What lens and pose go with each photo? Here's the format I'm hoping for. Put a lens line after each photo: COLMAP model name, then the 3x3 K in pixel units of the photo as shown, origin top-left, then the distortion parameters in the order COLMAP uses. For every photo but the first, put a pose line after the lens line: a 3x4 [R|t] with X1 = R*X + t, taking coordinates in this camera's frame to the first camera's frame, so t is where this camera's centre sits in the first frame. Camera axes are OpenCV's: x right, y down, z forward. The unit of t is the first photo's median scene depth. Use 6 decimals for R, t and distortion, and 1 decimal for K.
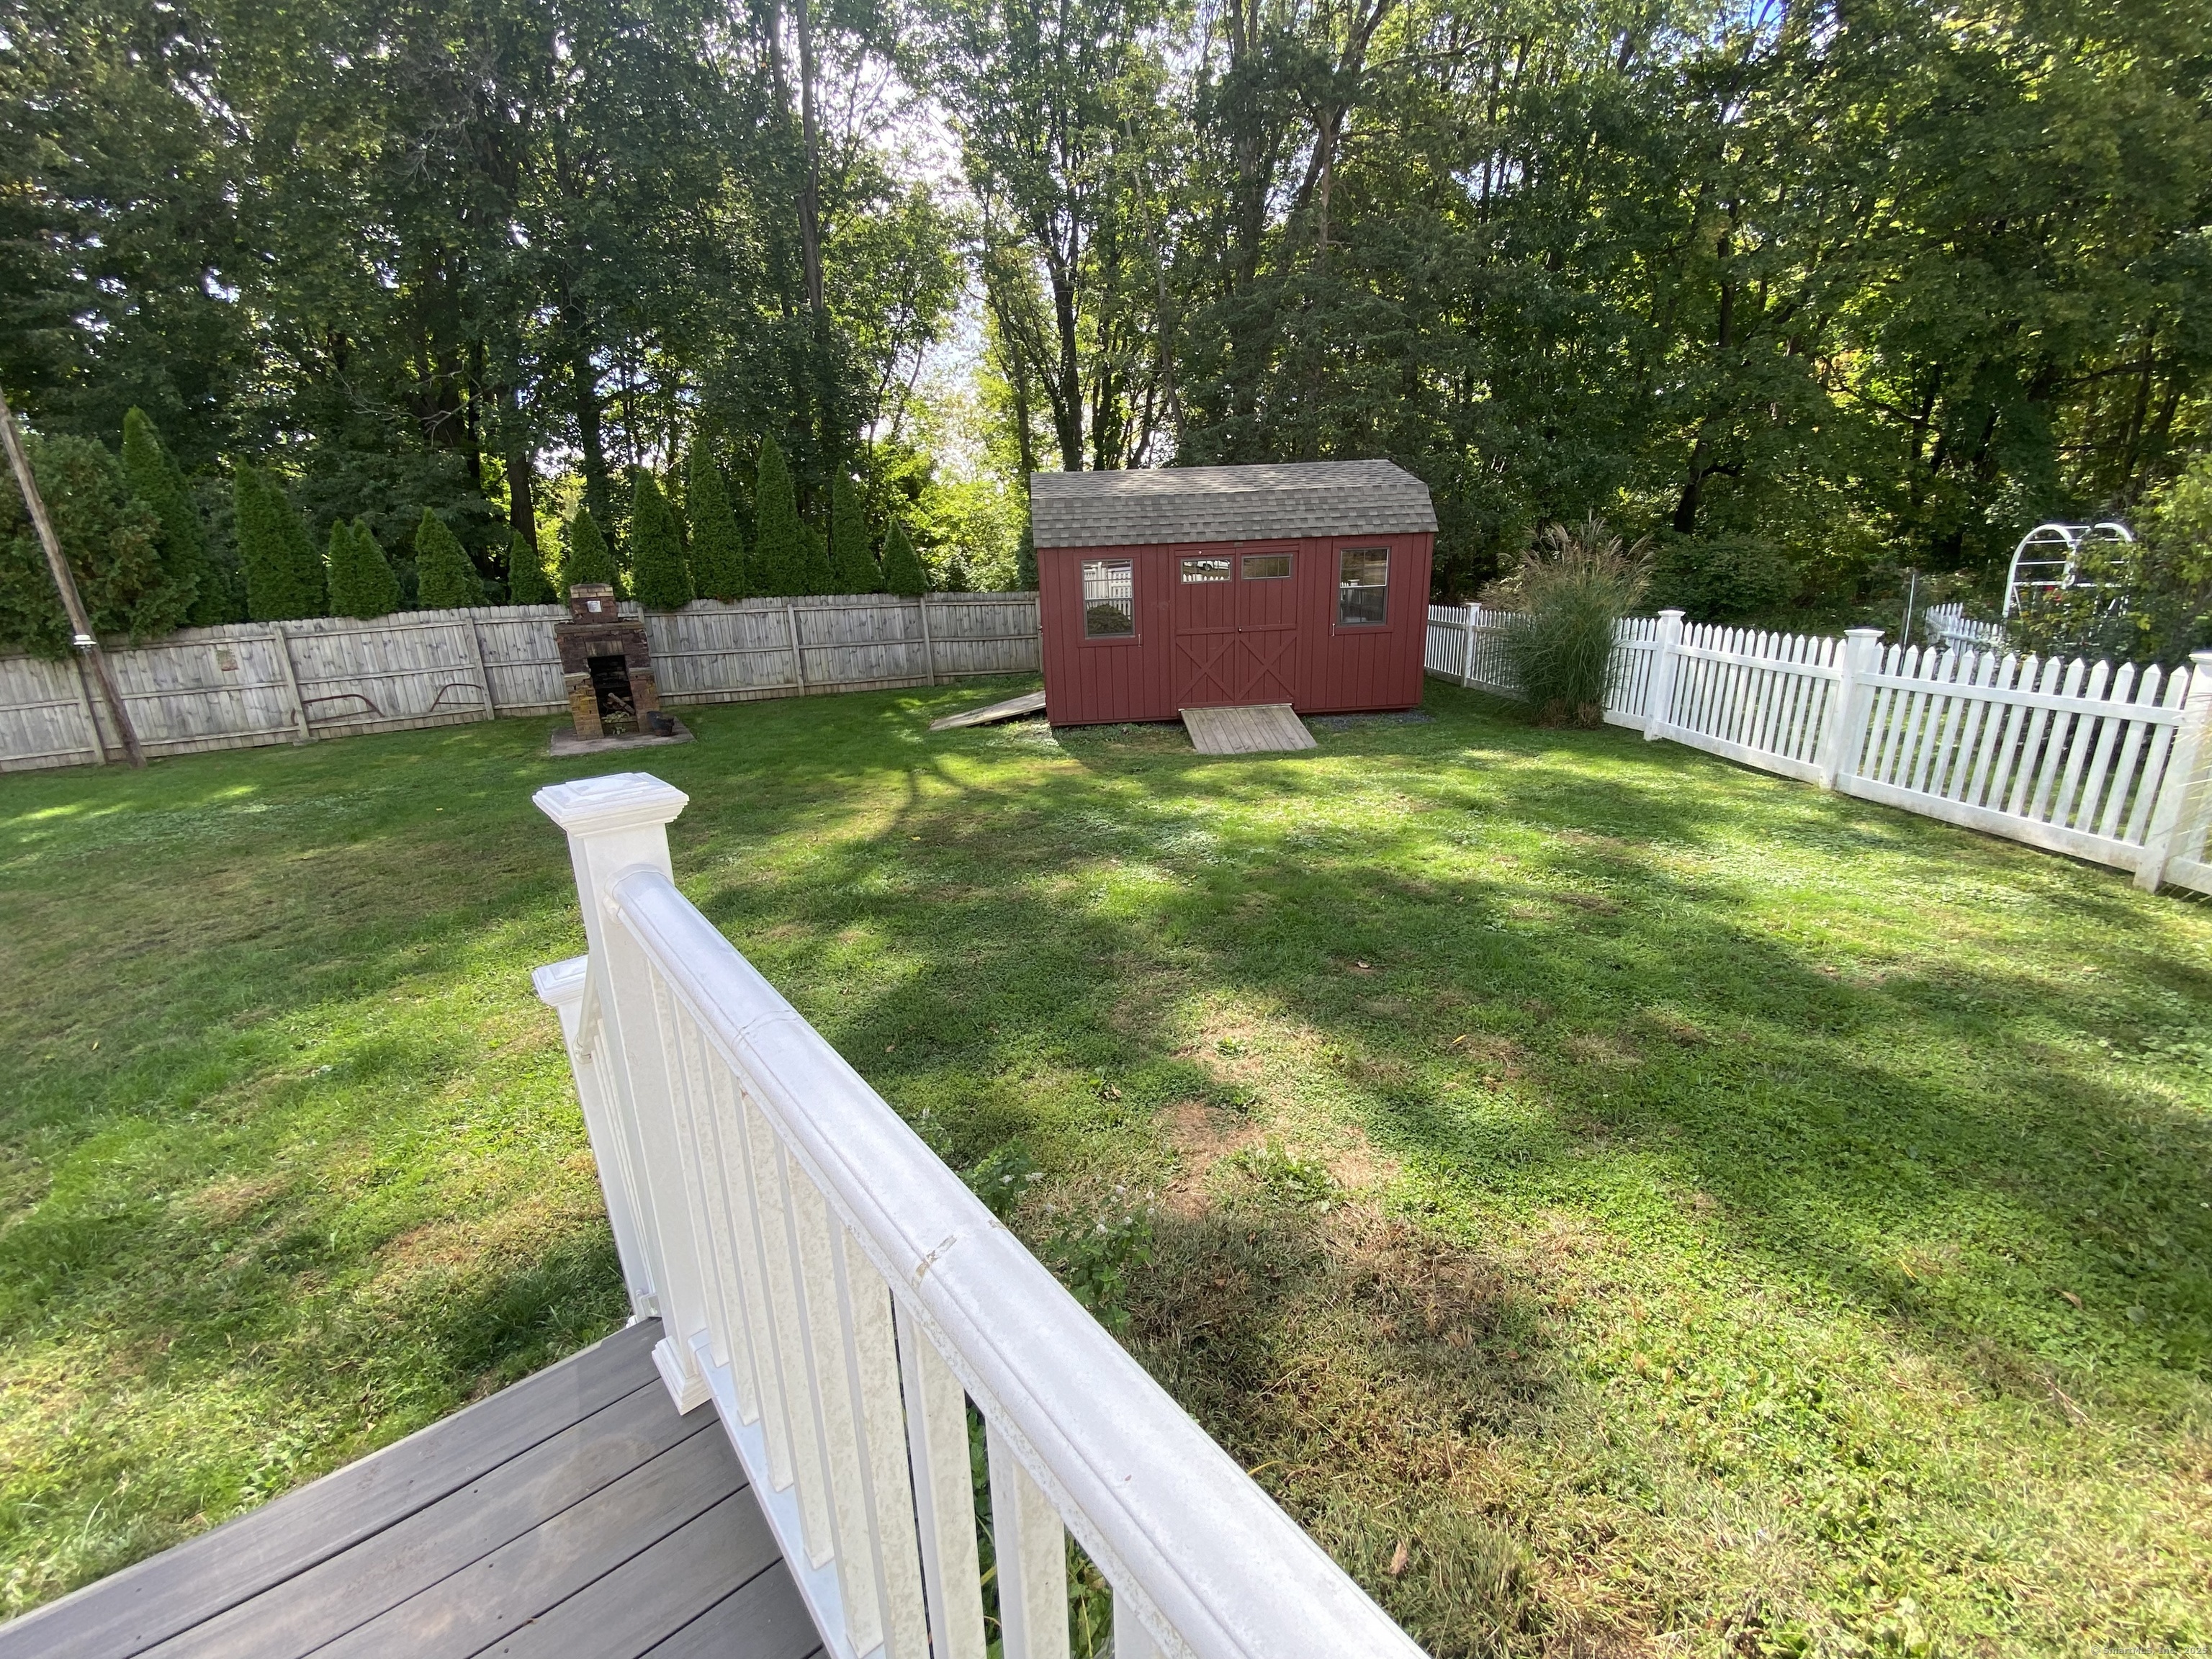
lens RADIAL K [[891.2, 0, 1118.0], [0, 891.2, 832.0], [0, 0, 1]] dist [-0.000538, -0.014207]
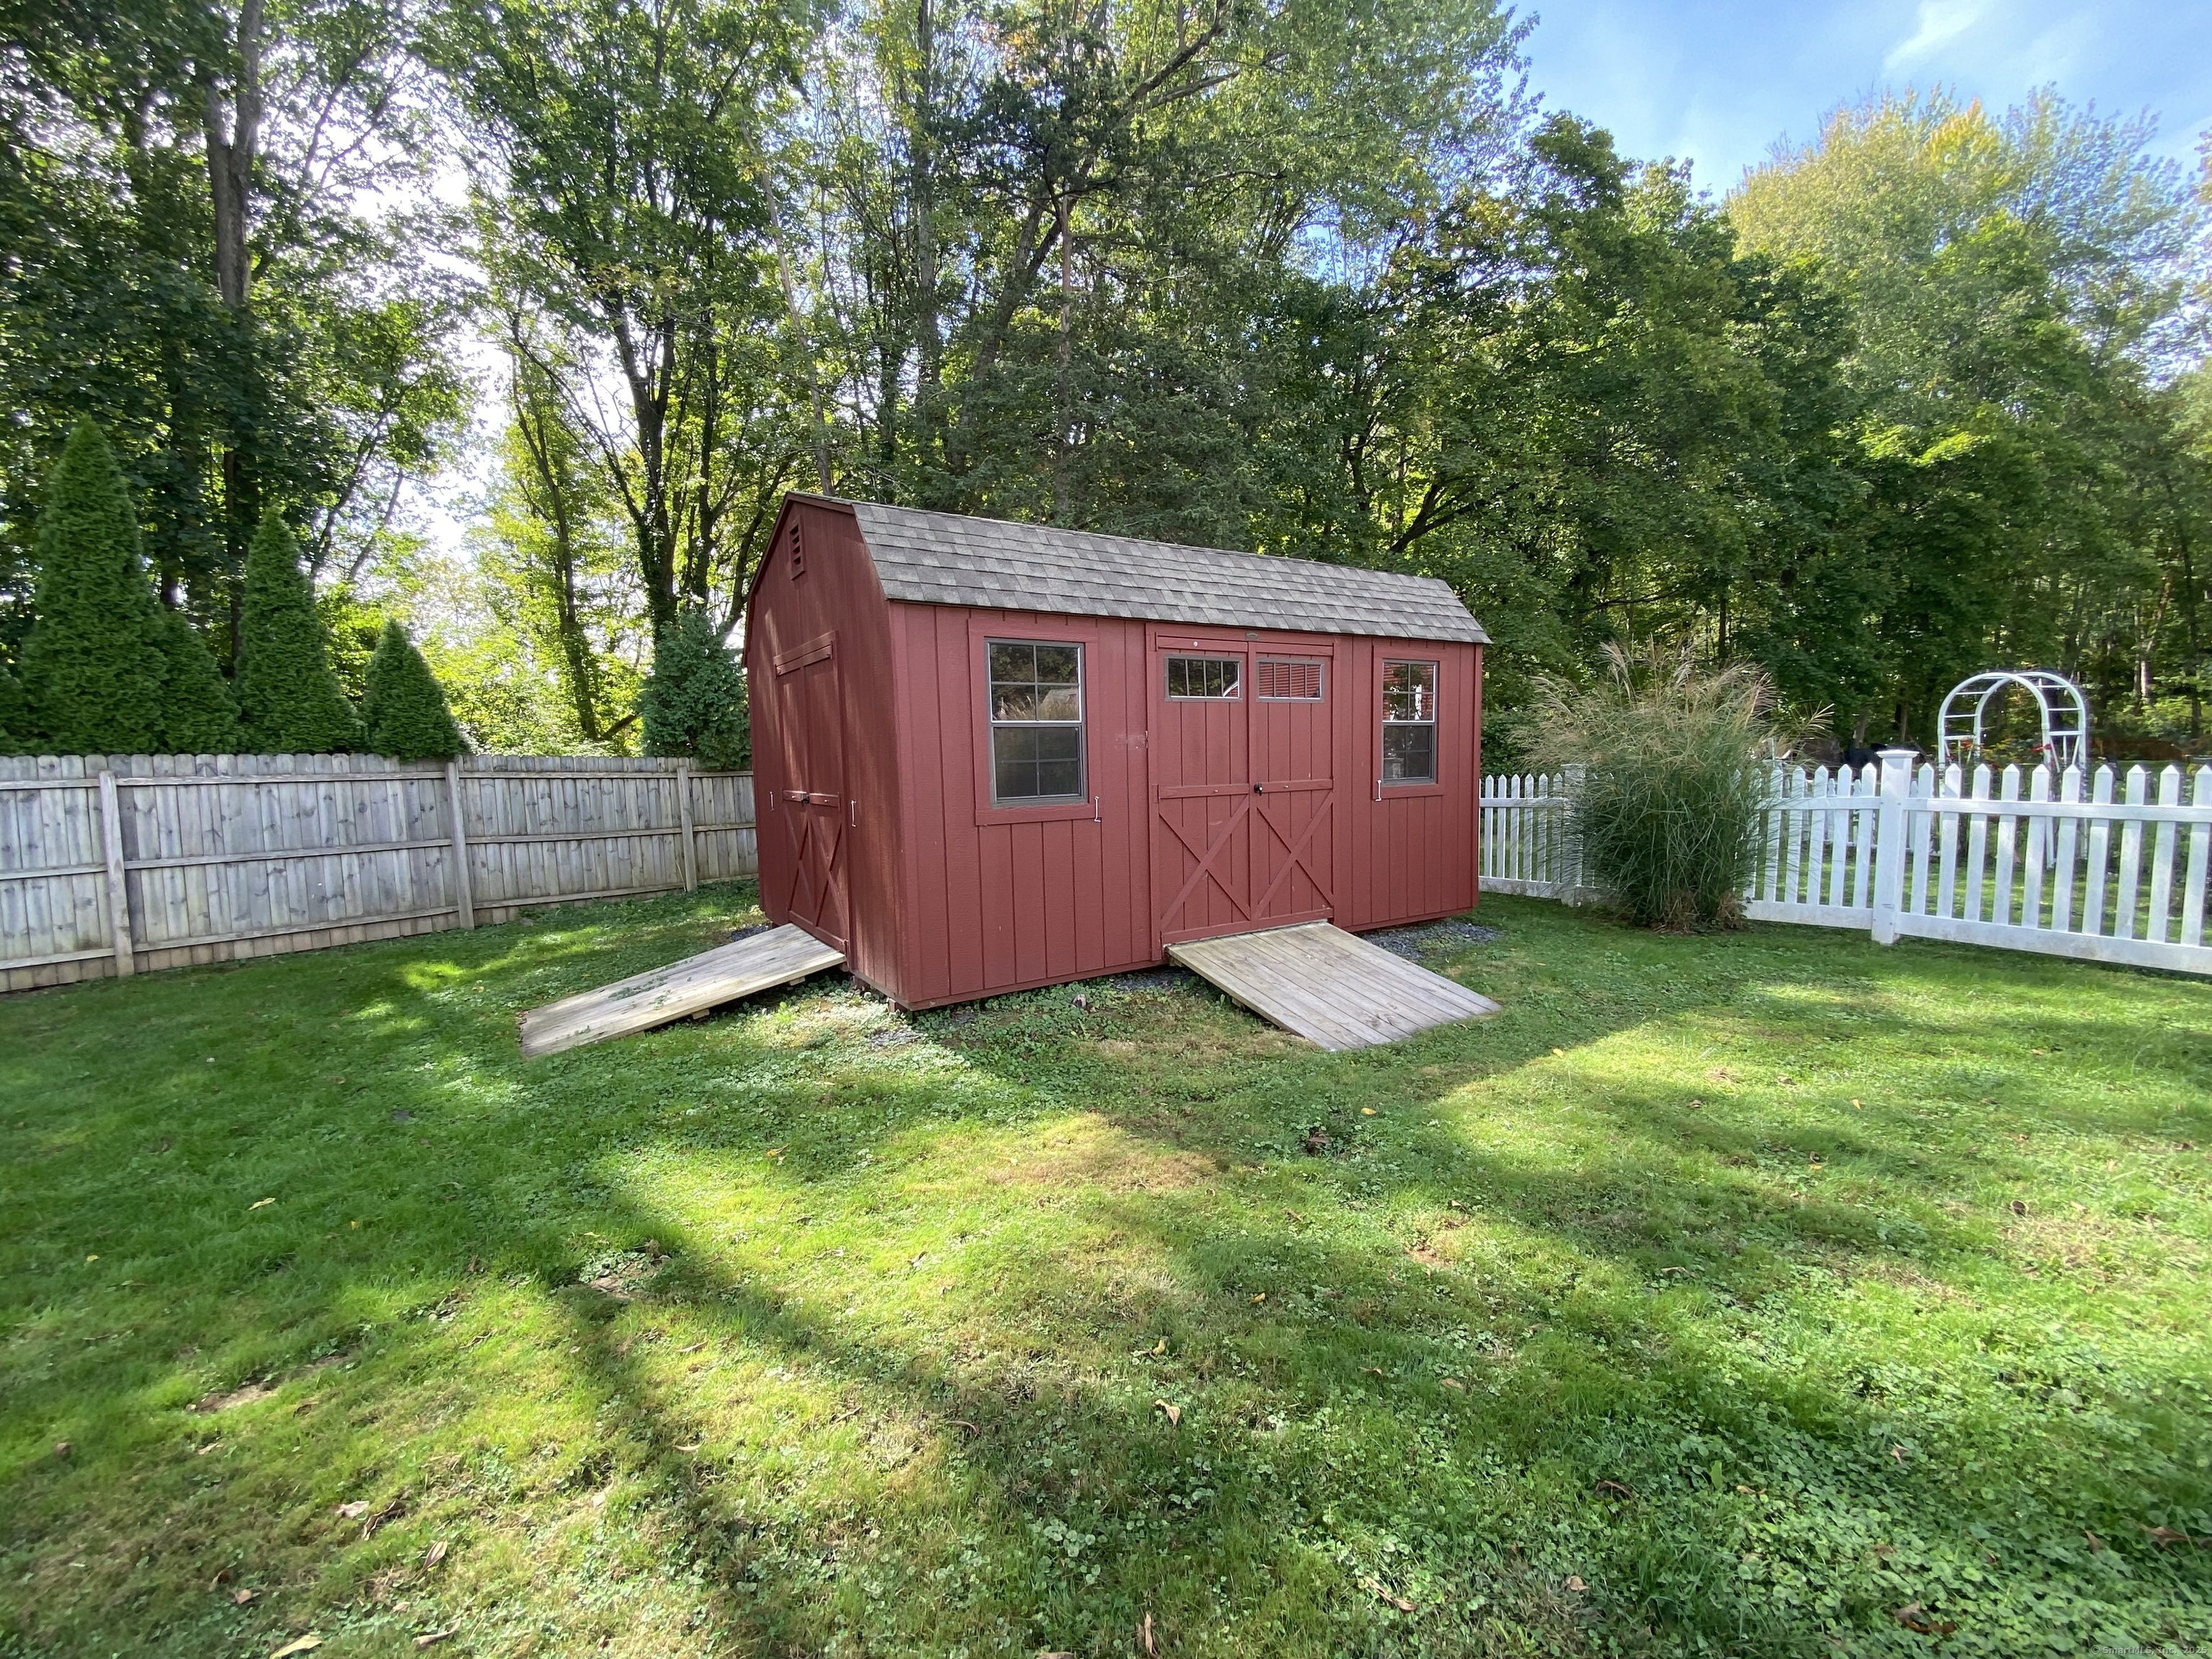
lens RADIAL K [[900.7, 0, 1103.2], [0, 900.7, 823.9], [0, 0, 1]] dist [0.016943, -0.018929]
pose [[0.891584, -0.024020, 0.452217, -0.148500], [0.128320, 0.971064, -0.201415, -0.089770], [-0.434294, 0.237607, 0.868868, 0.471019]]
